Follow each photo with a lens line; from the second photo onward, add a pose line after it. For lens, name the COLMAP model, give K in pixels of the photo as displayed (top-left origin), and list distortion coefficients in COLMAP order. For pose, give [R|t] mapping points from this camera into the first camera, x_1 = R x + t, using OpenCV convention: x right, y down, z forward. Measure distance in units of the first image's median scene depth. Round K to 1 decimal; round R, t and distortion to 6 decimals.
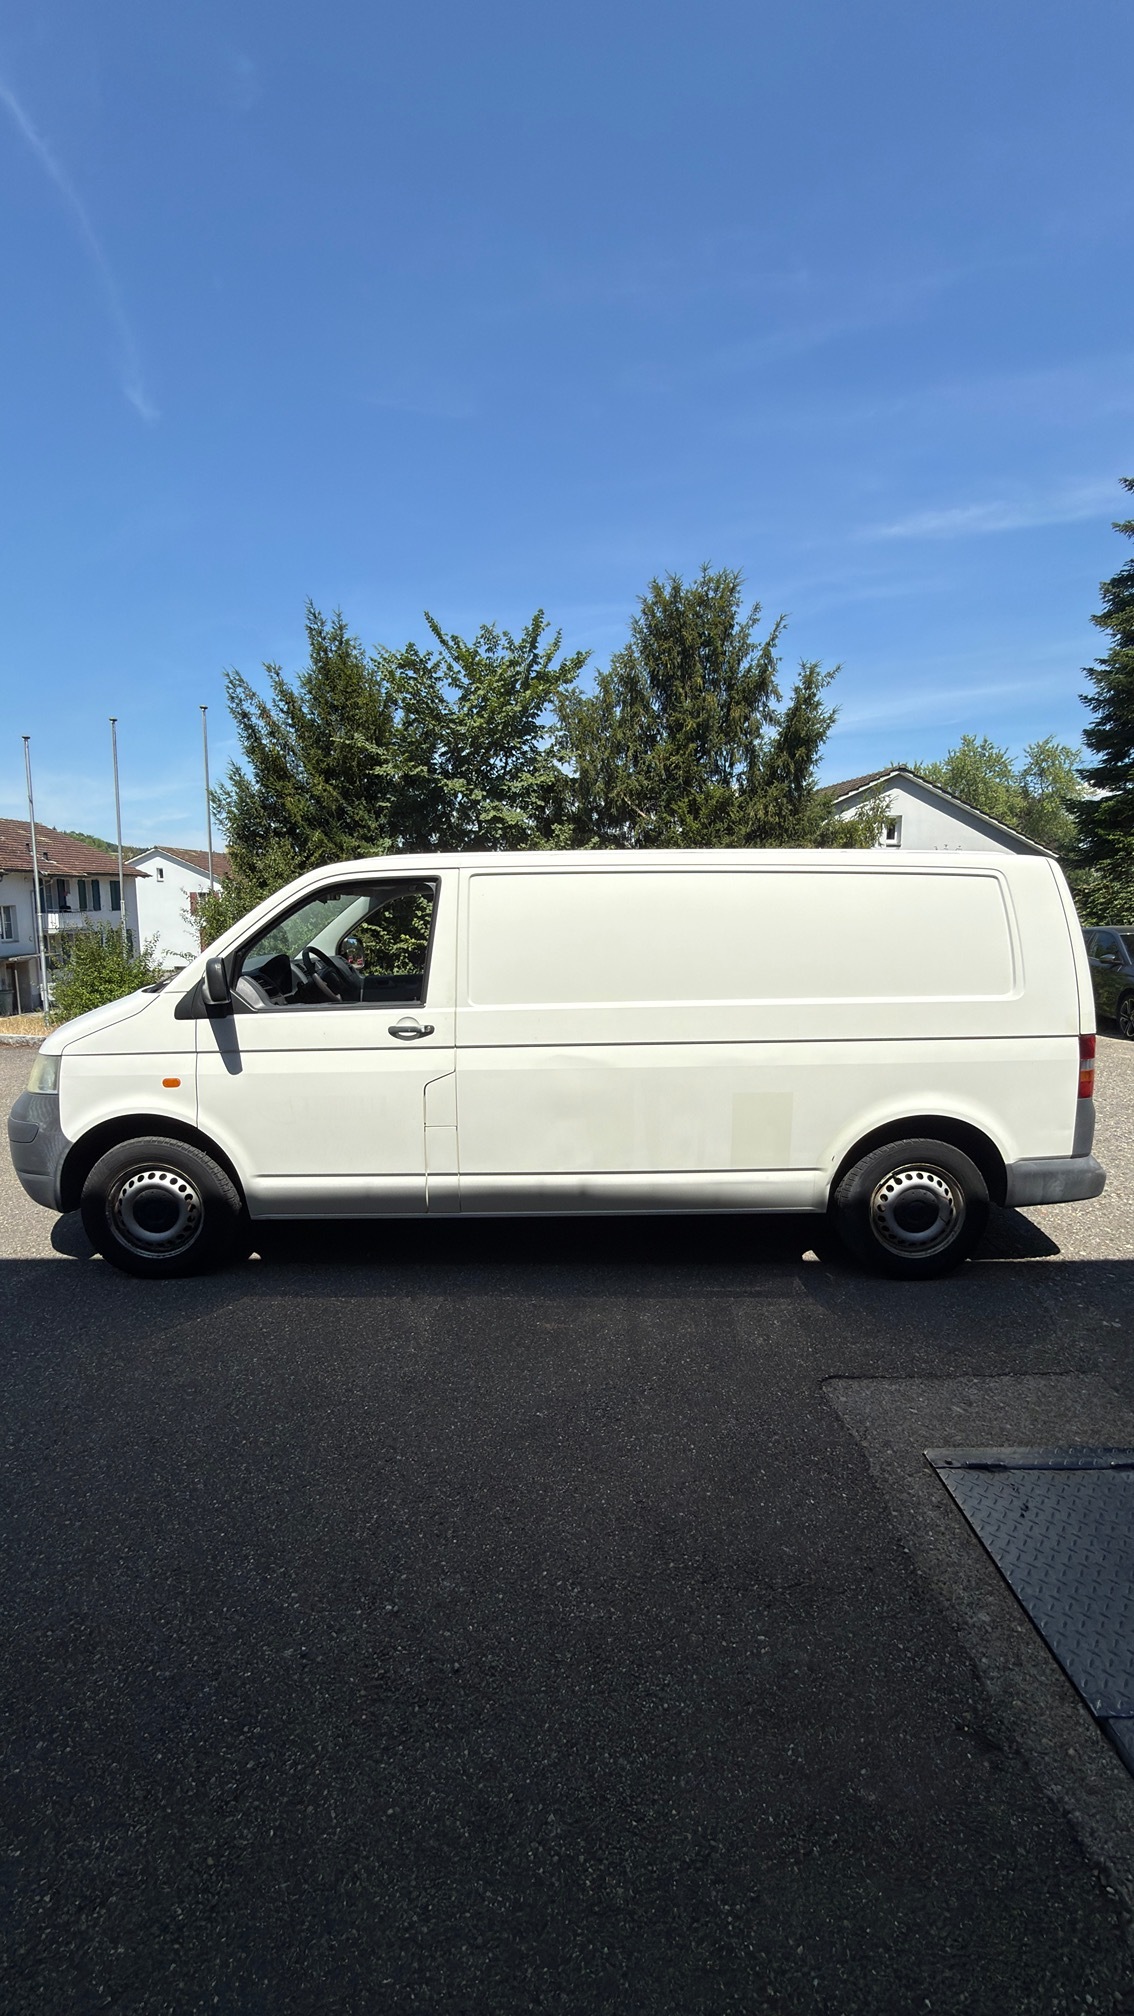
lens RADIAL K [[801.3, 0, 566.7], [0, 801.3, 1015.4], [0, 0, 1]] dist [-0.008564, -0.000038]
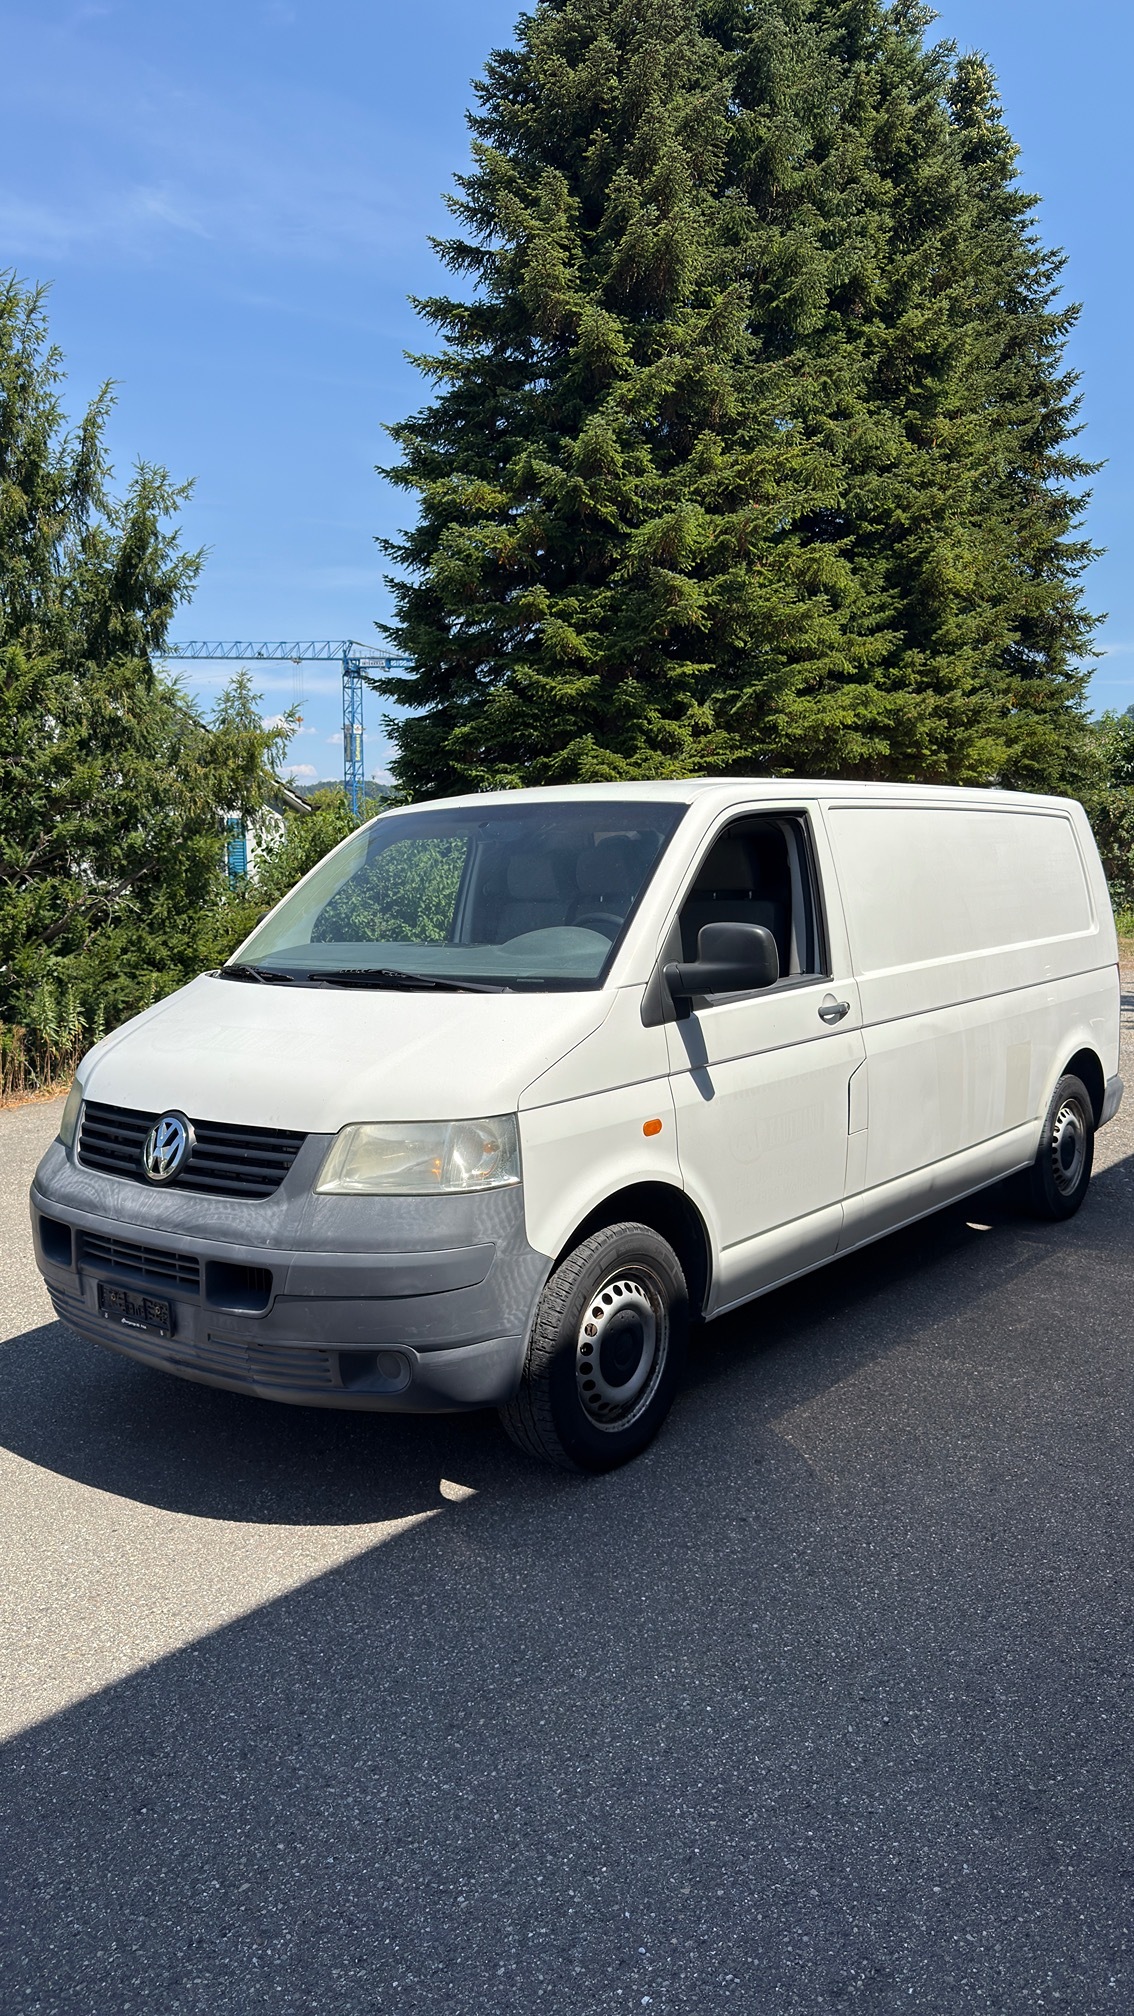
lens RADIAL K [[1425.1, 0, 564.8], [0, 1425.1, 992.9], [0, 0, 1]] dist [0.055211, -0.079141]
pose [[0.623896, -0.074864, 0.777914, -1.388580], [0.113125, 0.993569, 0.004890, -0.033150], [-0.773277, 0.084951, 0.628352, 0.338848]]
